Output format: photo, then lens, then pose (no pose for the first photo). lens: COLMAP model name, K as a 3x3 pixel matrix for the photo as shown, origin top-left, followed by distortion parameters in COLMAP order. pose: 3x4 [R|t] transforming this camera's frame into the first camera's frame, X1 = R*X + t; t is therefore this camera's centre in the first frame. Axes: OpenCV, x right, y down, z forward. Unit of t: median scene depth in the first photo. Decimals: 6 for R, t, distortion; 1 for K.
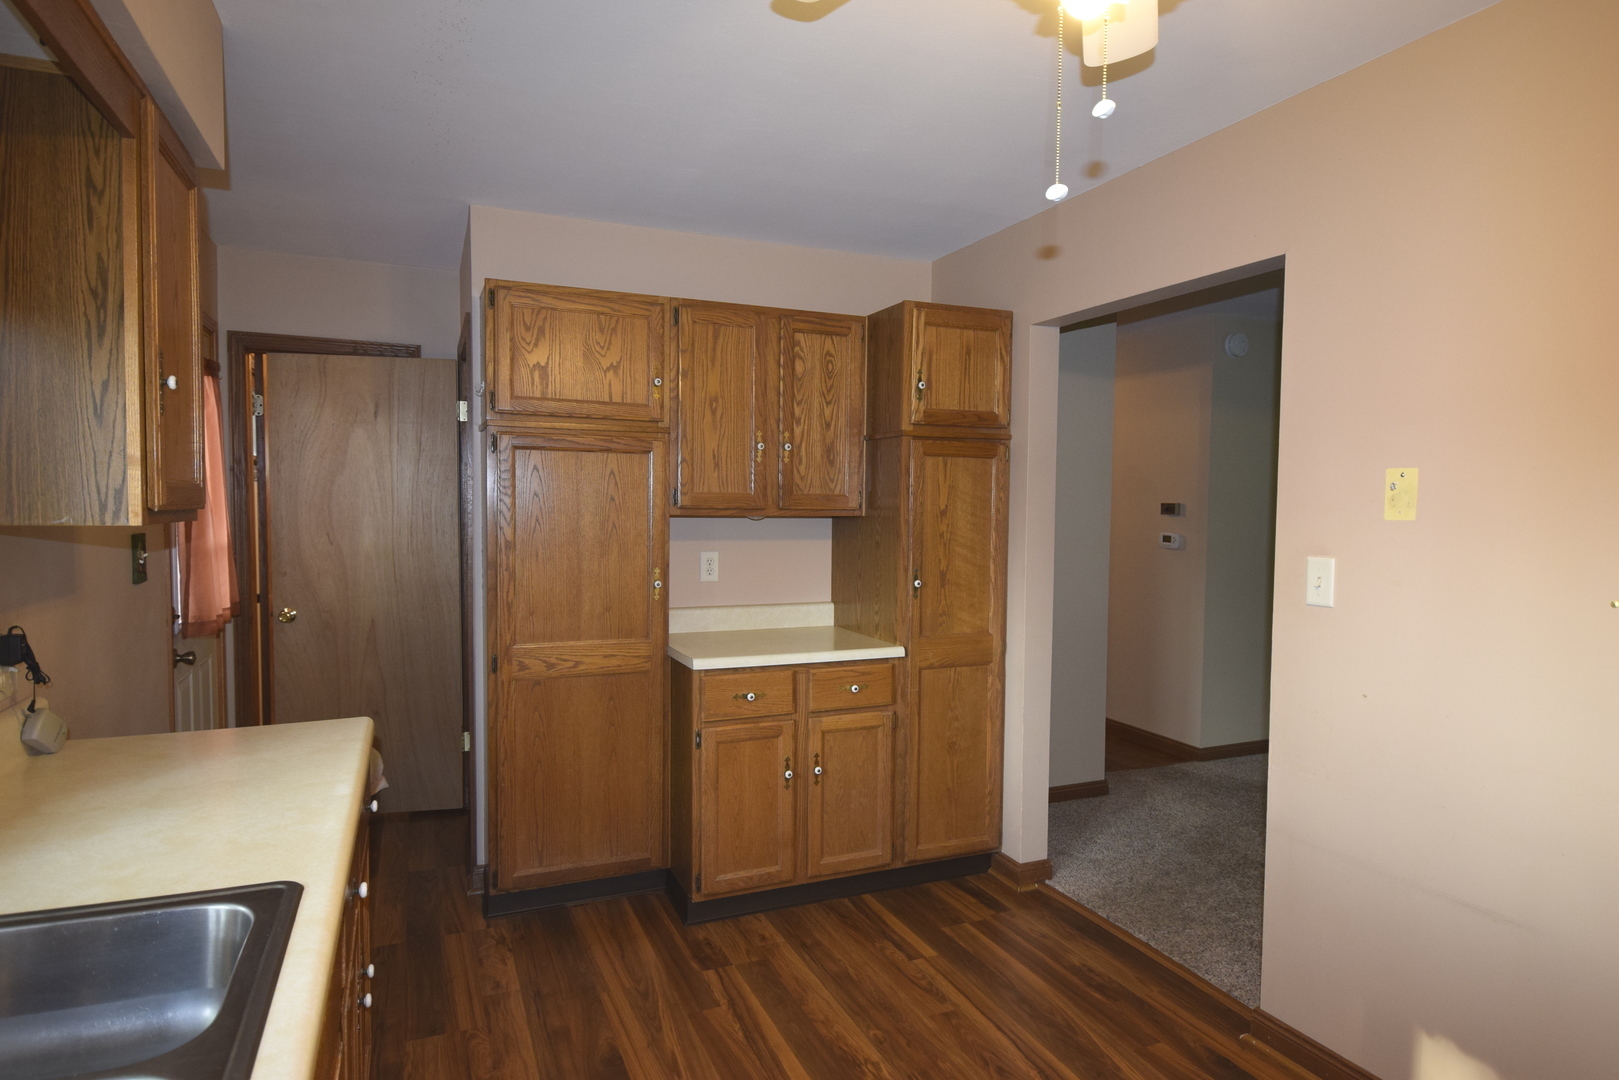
lens RADIAL K [[947.1, 0, 809.5], [0, 947.1, 540.0], [0, 0, 1]] dist [0.046246, -0.000439]
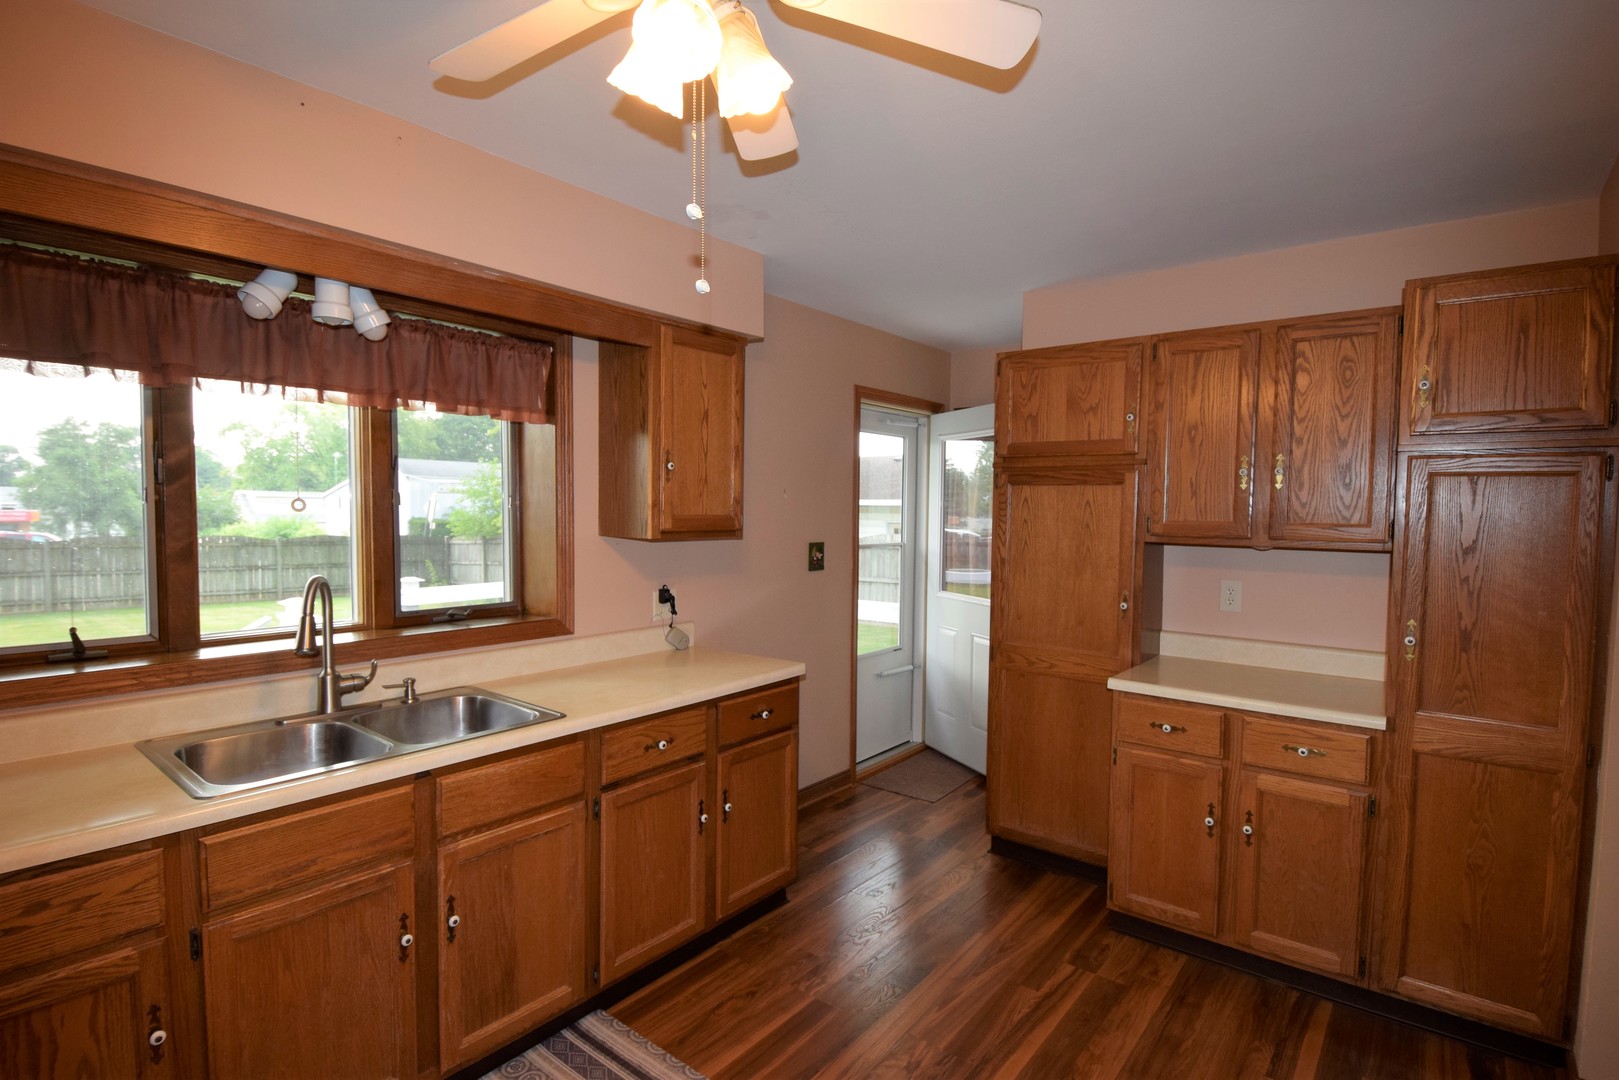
lens RADIAL K [[799.8, 0, 809.5], [0, 799.8, 540.0], [0, 0, 1]] dist [0.036129, -0.025346]
pose [[0.477687, 0.032088, -0.877944, 0.462823], [-0.043739, 0.998962, 0.012713, -0.023623], [0.877441, 0.032327, 0.478595, 0.250013]]
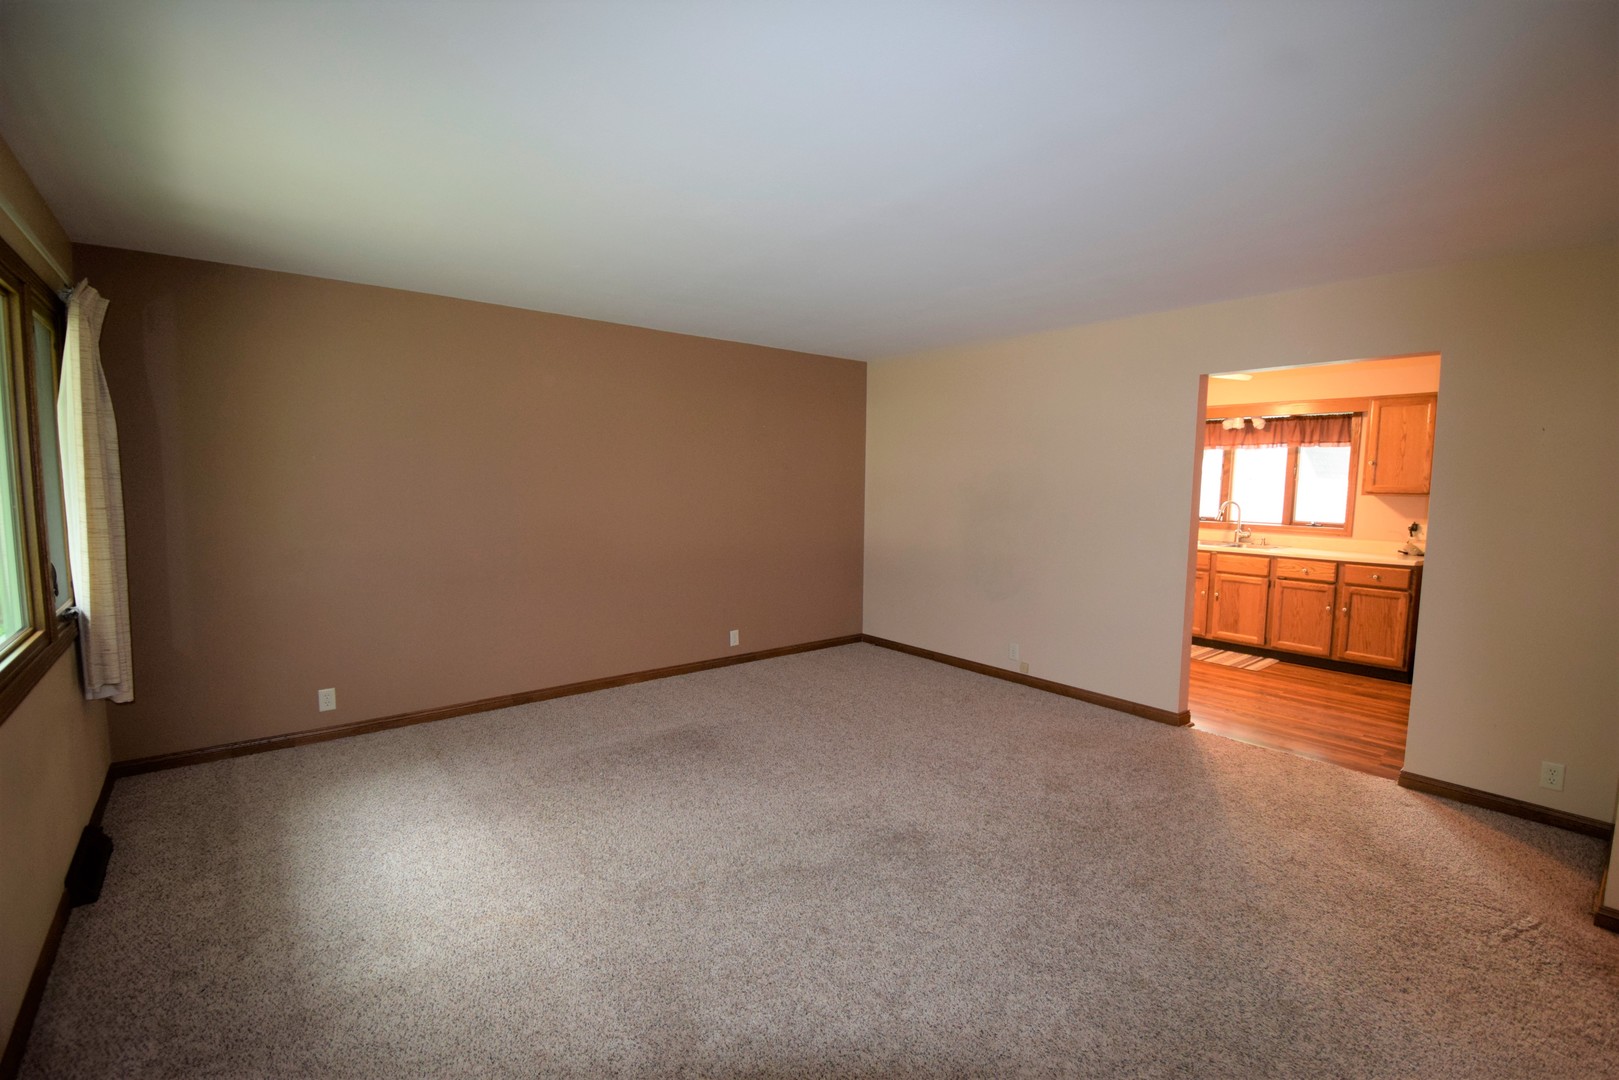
lens RADIAL K [[727.4, 0, 768.3], [0, 727.4, 542.6], [0, 0, 1]] dist [-0.019817, -0.000387]
pose [[-0.970162, 0.007101, -0.242356, 1.417875], [-0.024316, 0.991682, 0.126391, -0.076355], [0.241237, 0.128513, -0.961919, 1.803201]]
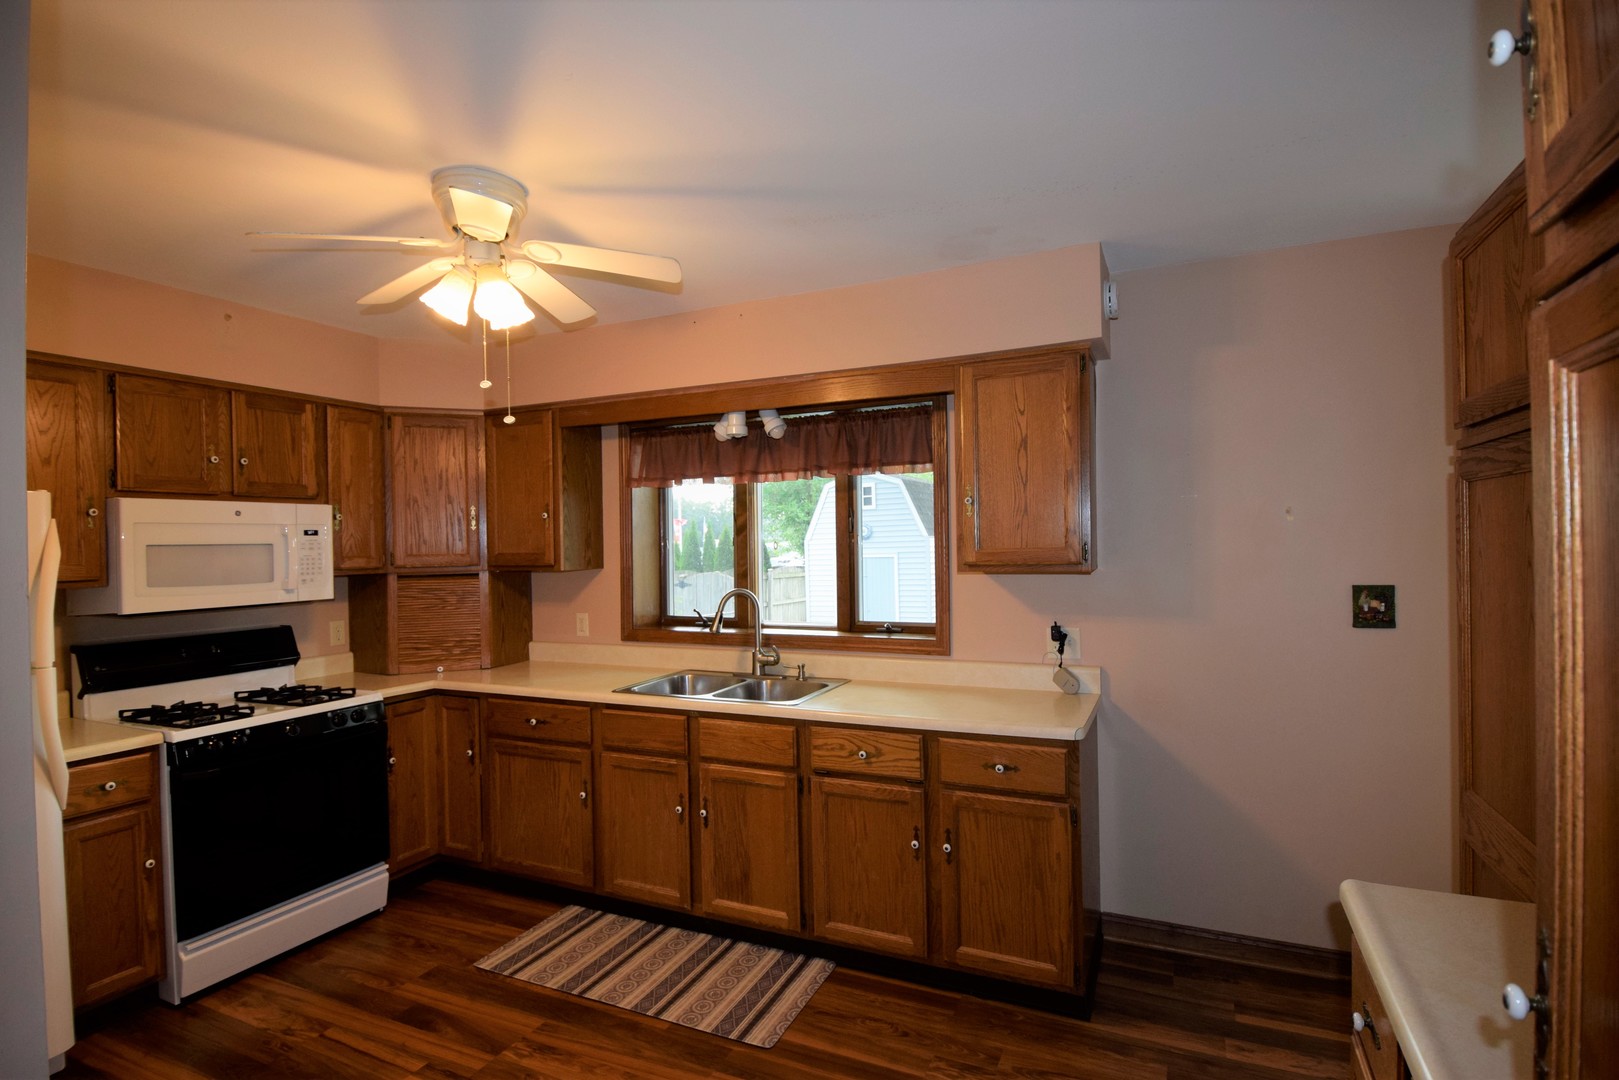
lens RADIAL K [[799.8, 0, 809.5], [0, 799.8, 540.0], [0, 0, 1]] dist [0.036129, -0.025346]
pose [[-0.738568, 0.000511, -0.674179, 0.357980], [-0.016205, 0.999697, 0.018511, -0.054713], [0.673985, 0.024596, -0.738336, 1.033433]]
